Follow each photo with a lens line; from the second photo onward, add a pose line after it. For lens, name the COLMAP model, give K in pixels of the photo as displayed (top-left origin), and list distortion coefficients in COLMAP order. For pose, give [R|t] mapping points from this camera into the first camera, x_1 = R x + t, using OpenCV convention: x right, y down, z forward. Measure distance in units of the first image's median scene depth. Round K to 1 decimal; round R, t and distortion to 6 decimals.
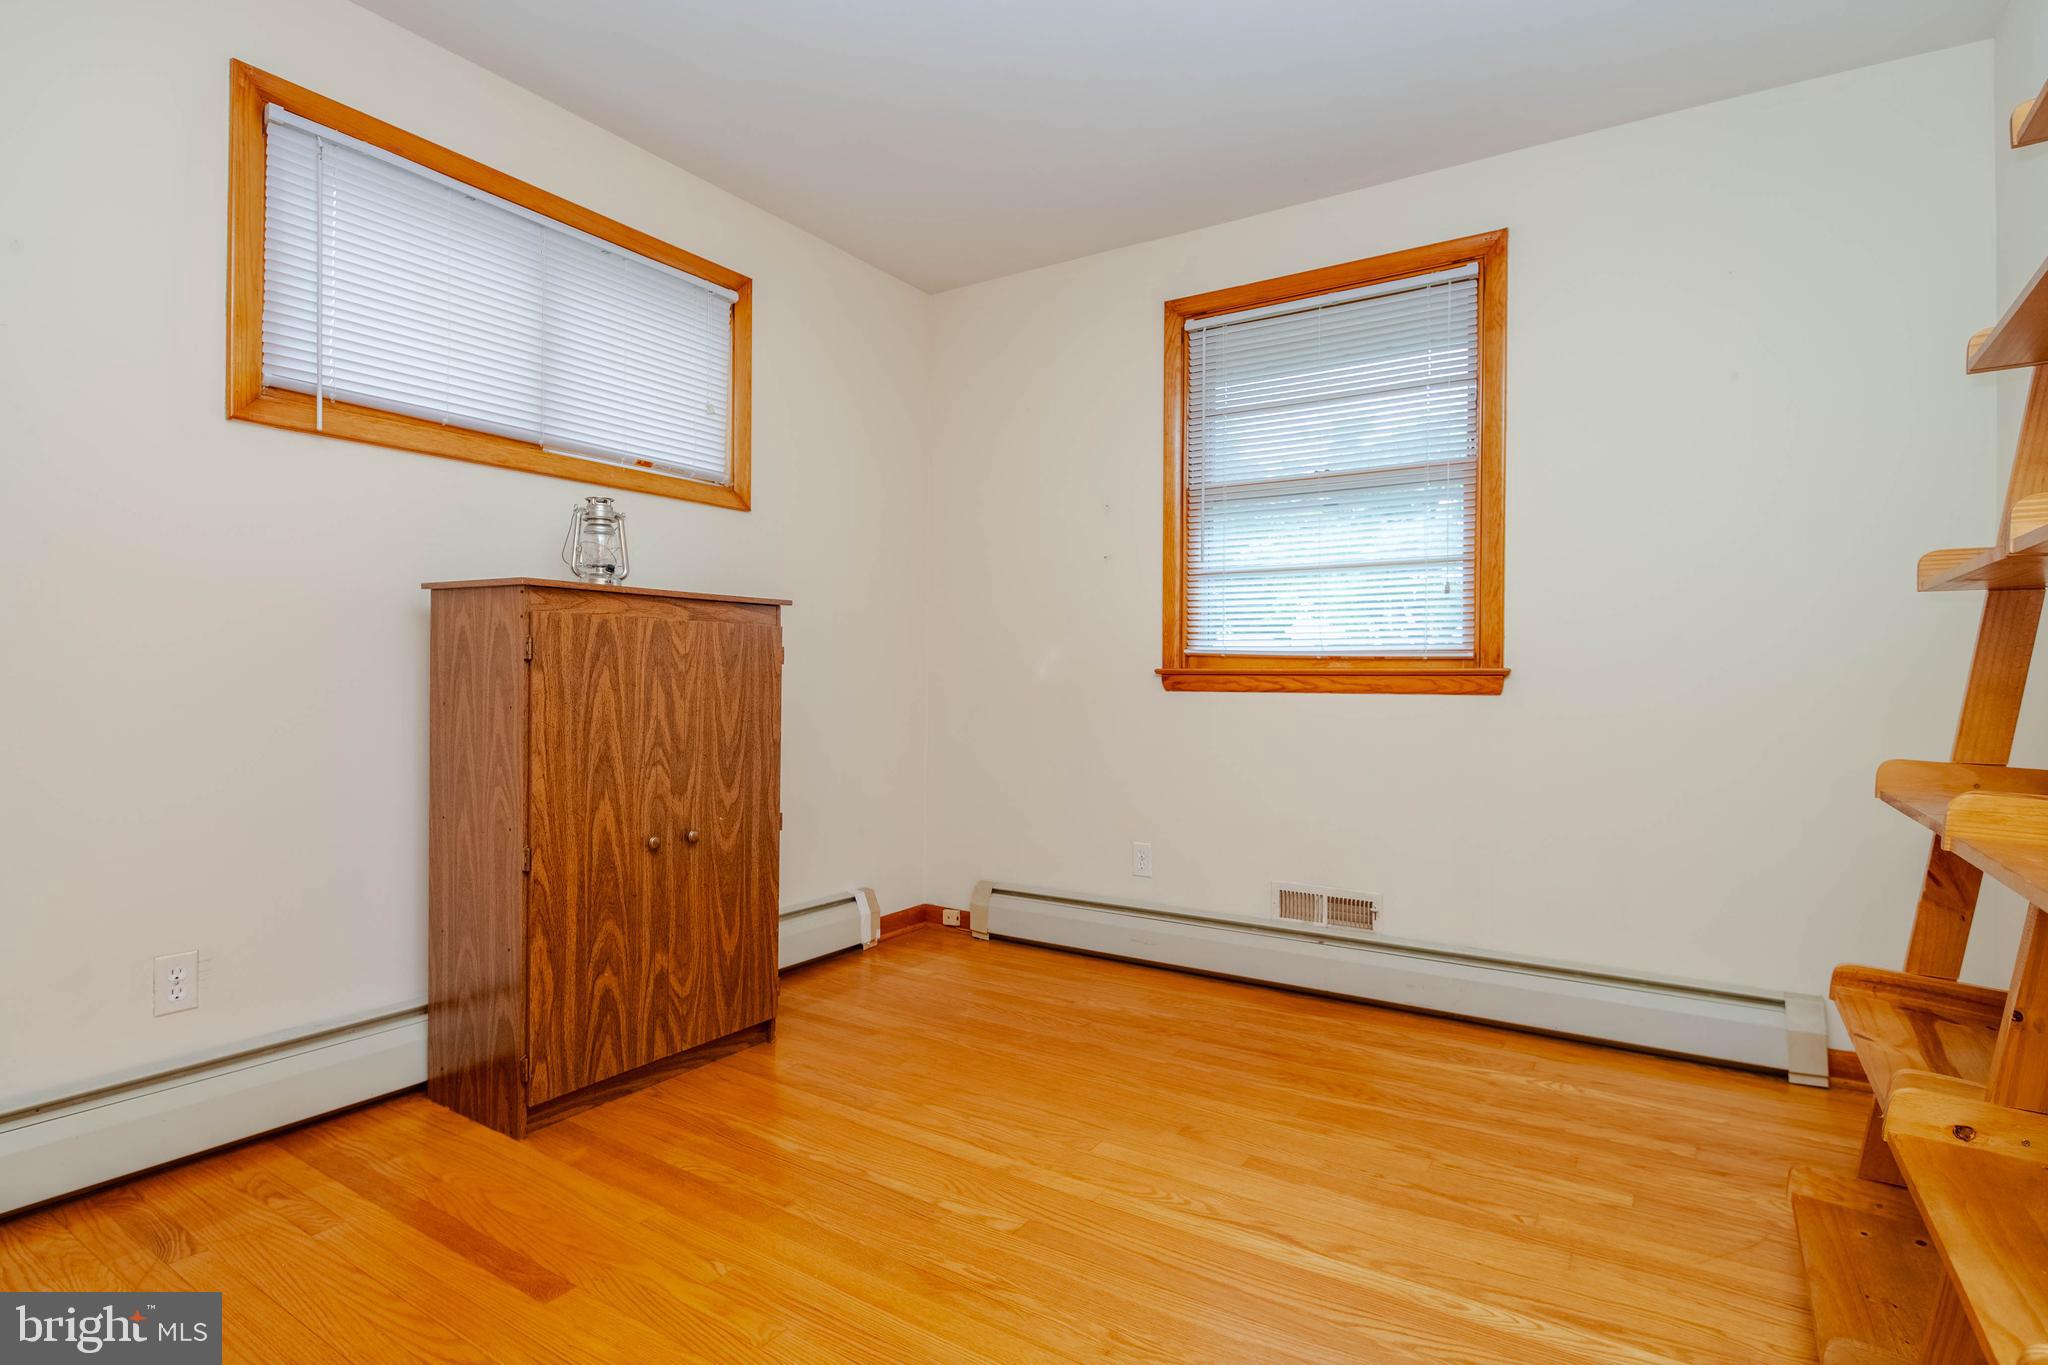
lens RADIAL K [[1010.7, 0, 1050.8], [0, 1010.7, 687.7], [0, 0, 1]] dist [0.003009, -0.009630]
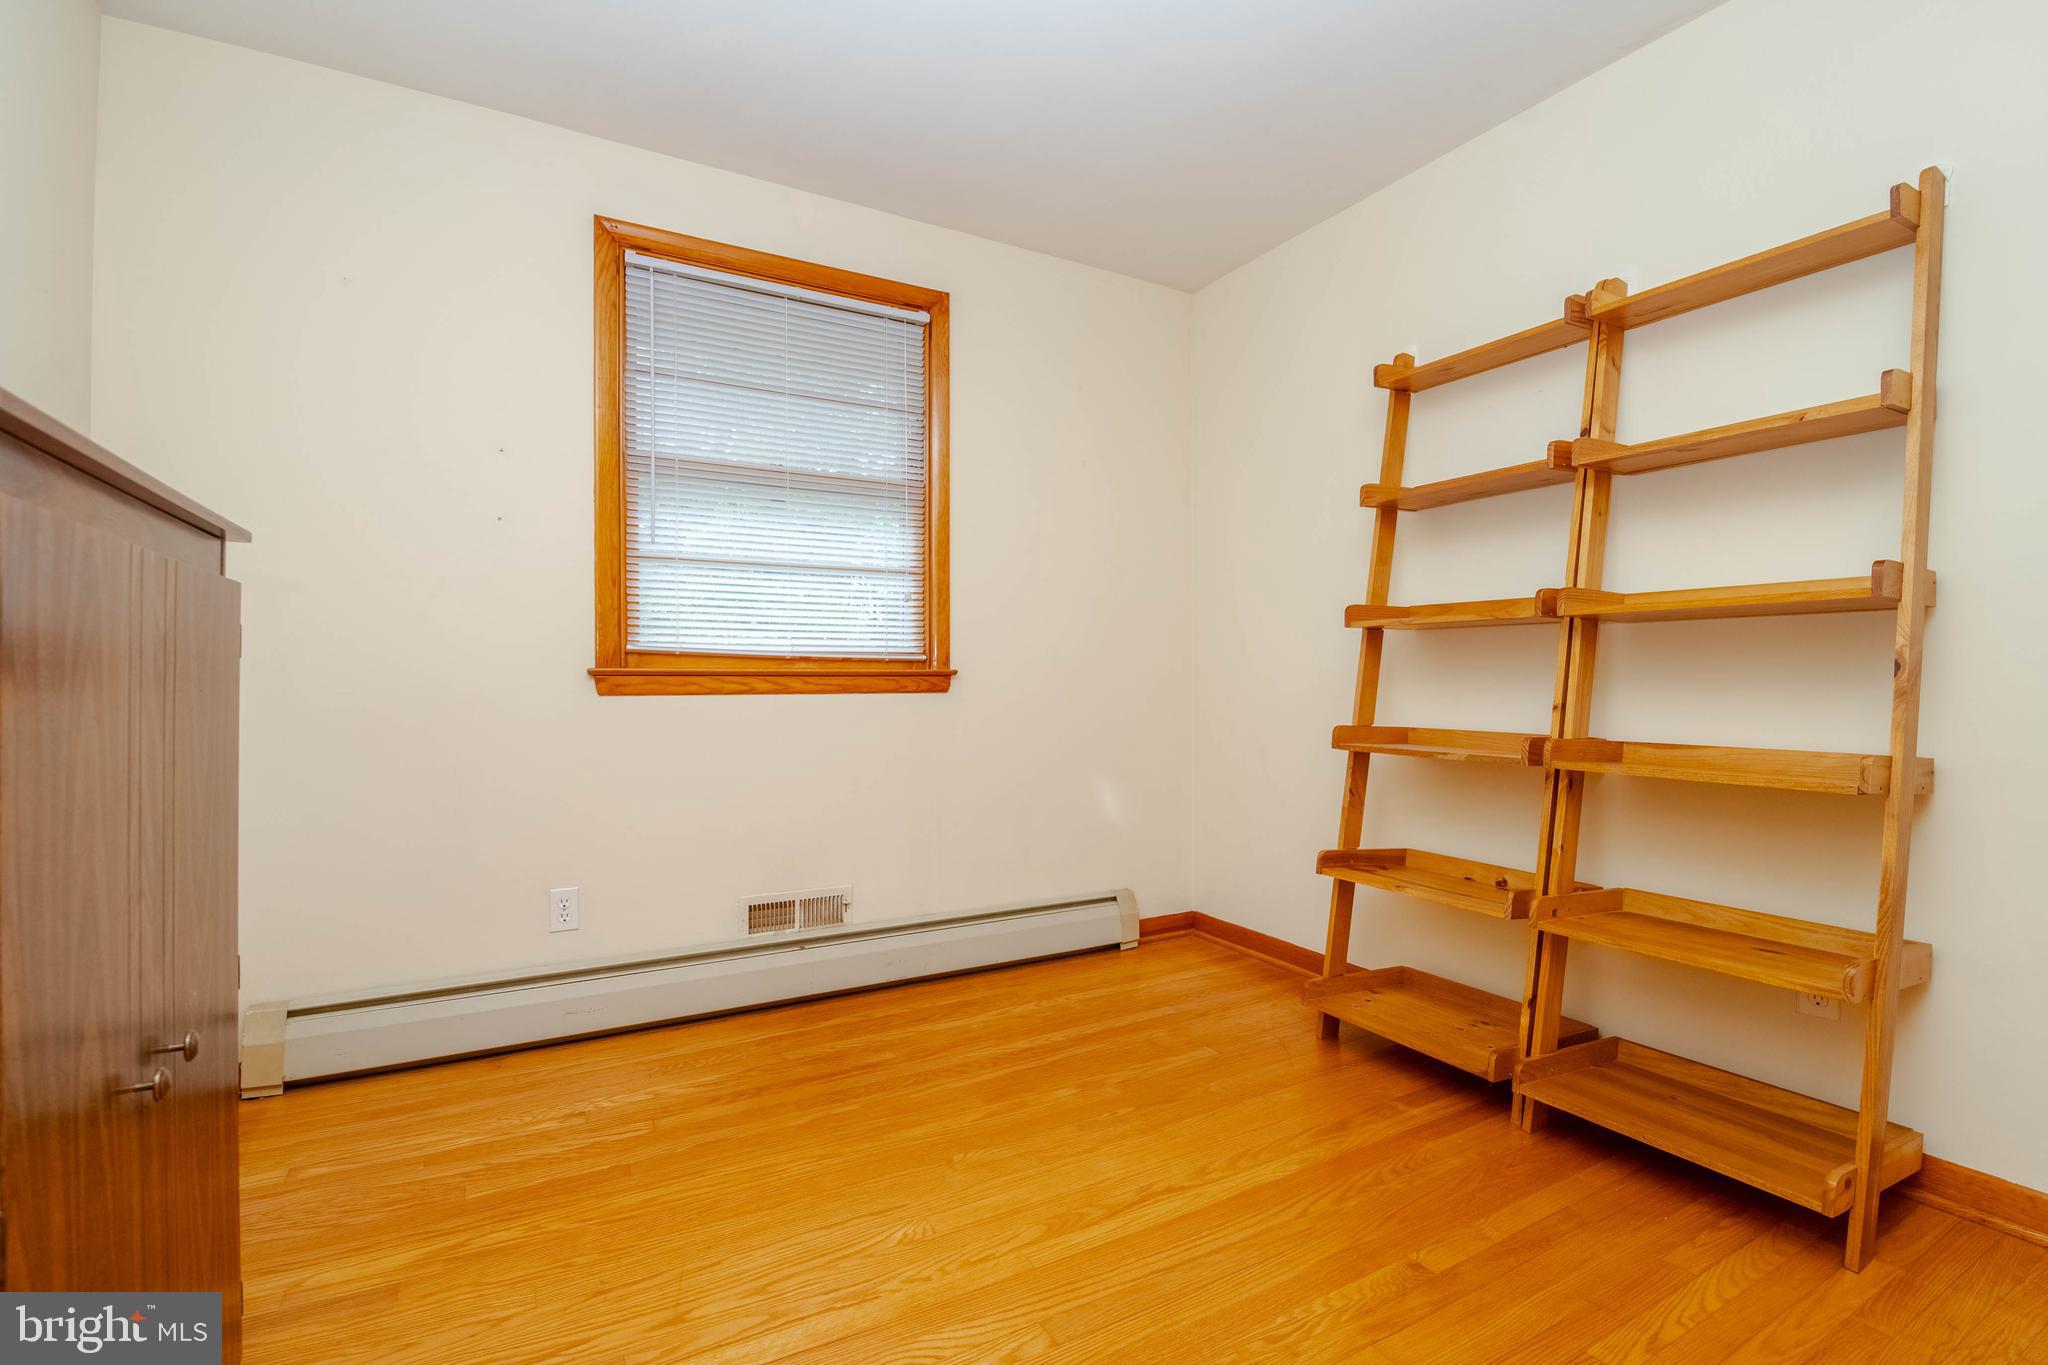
lens RADIAL K [[924.0, 0, 1013.6], [0, 924.0, 689.9], [0, 0, 1]] dist [-0.016709, -0.000715]
pose [[0.472508, -0.016709, 0.881168, -0.433314], [0.009929, 0.999858, 0.013635, -0.009025], [-0.881270, 0.002306, 0.472607, 0.407207]]
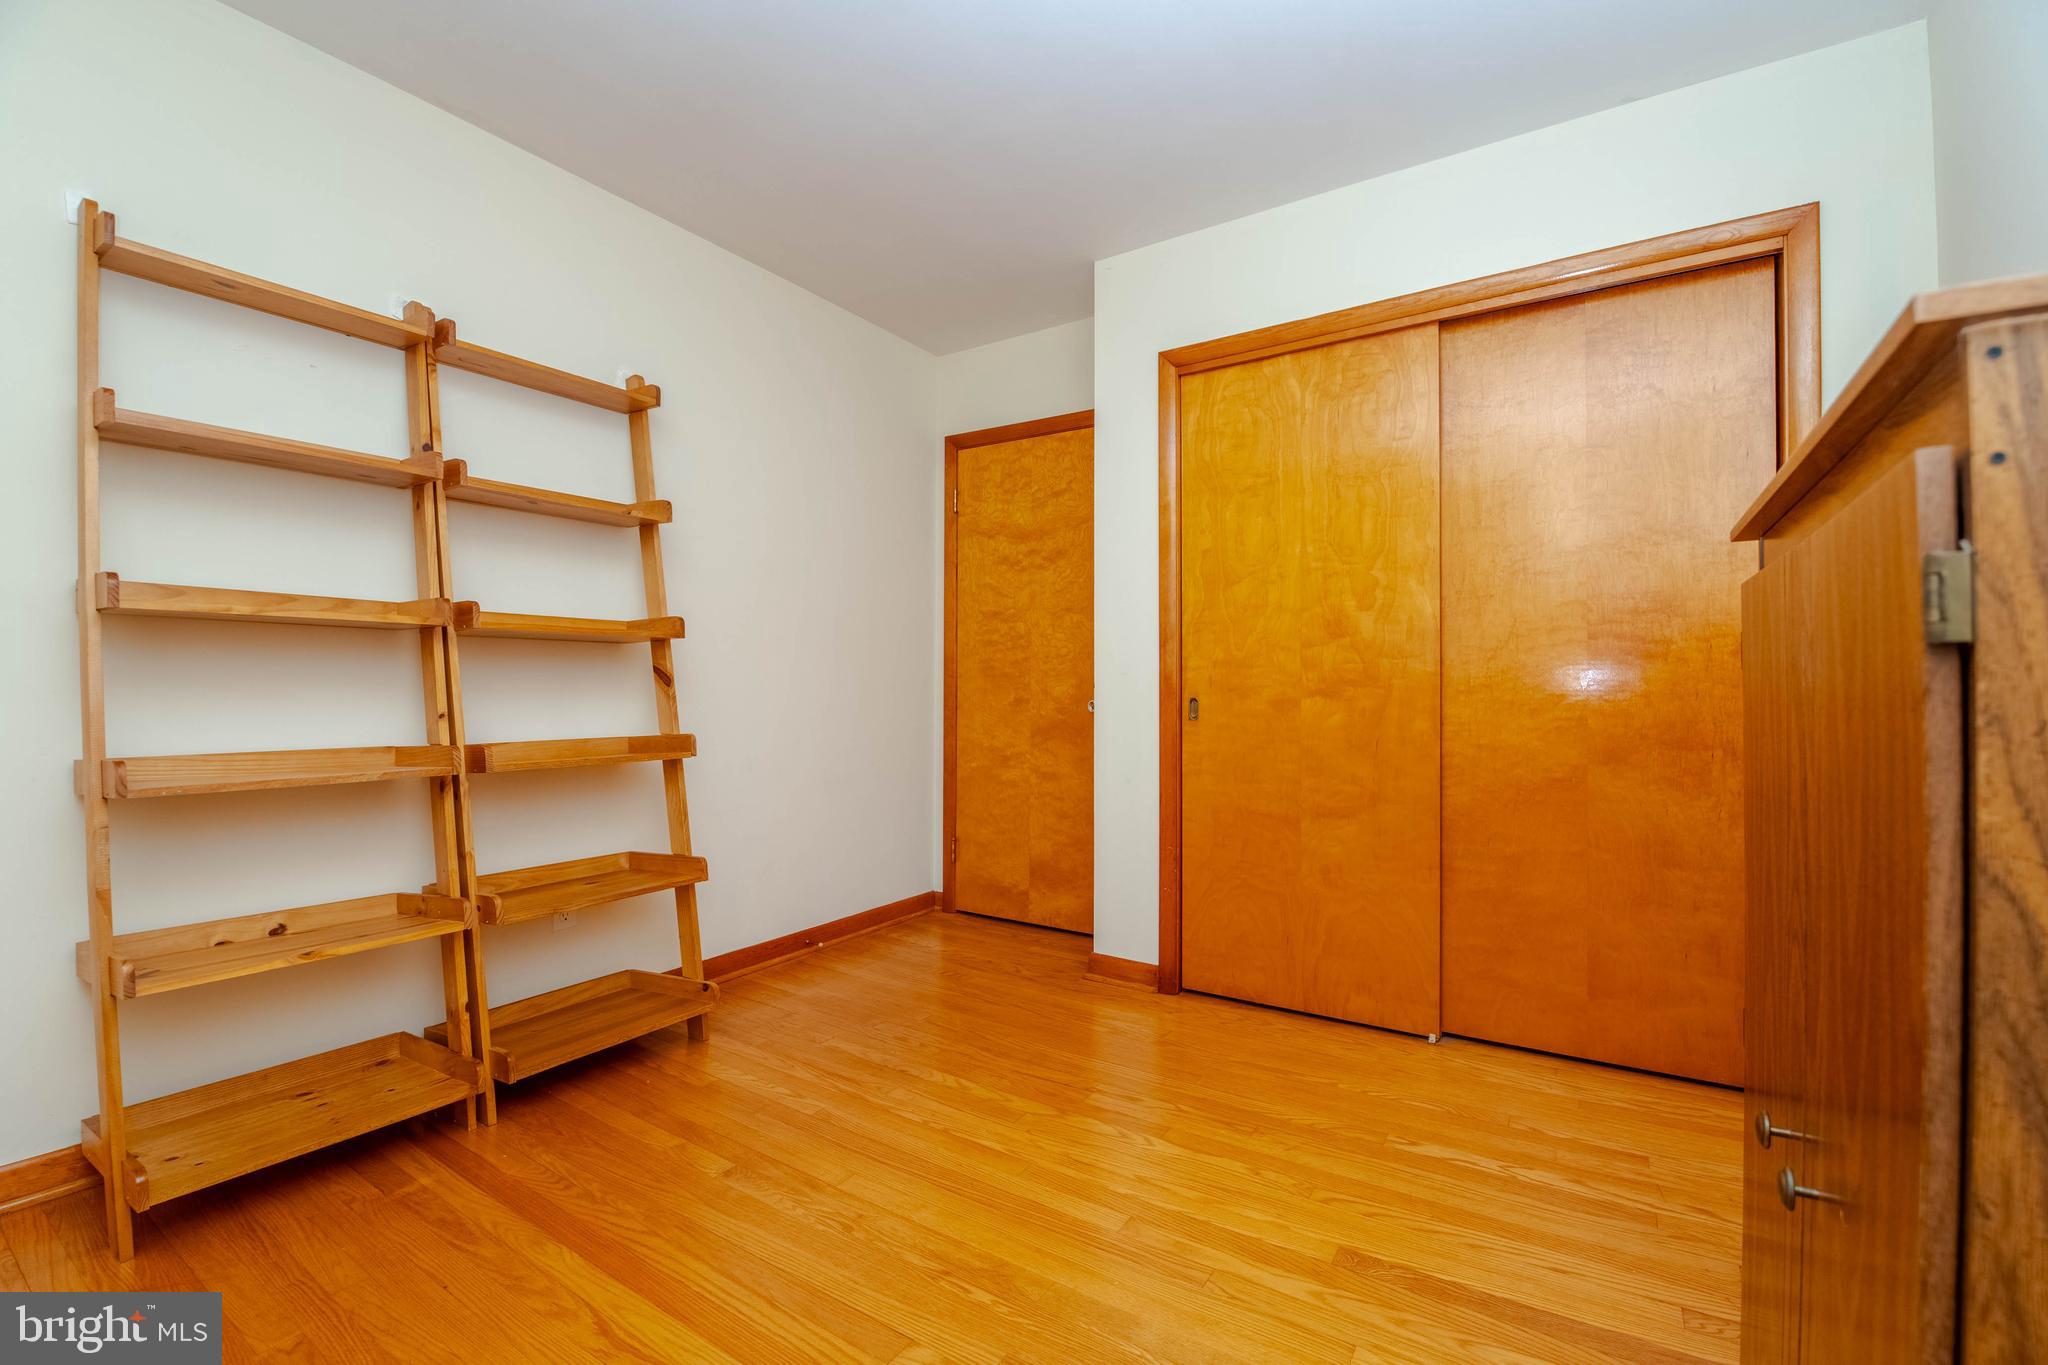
lens RADIAL K [[875.9, 0, 1034.7], [0, 875.9, 686.5], [0, 0, 1]] dist [0.000213, -0.010880]
pose [[-0.999921, -0.005106, 0.011442, -0.087987], [-0.005009, 0.999951, 0.008512, -0.012266], [-0.011485, 0.008454, -0.999898, 1.046945]]
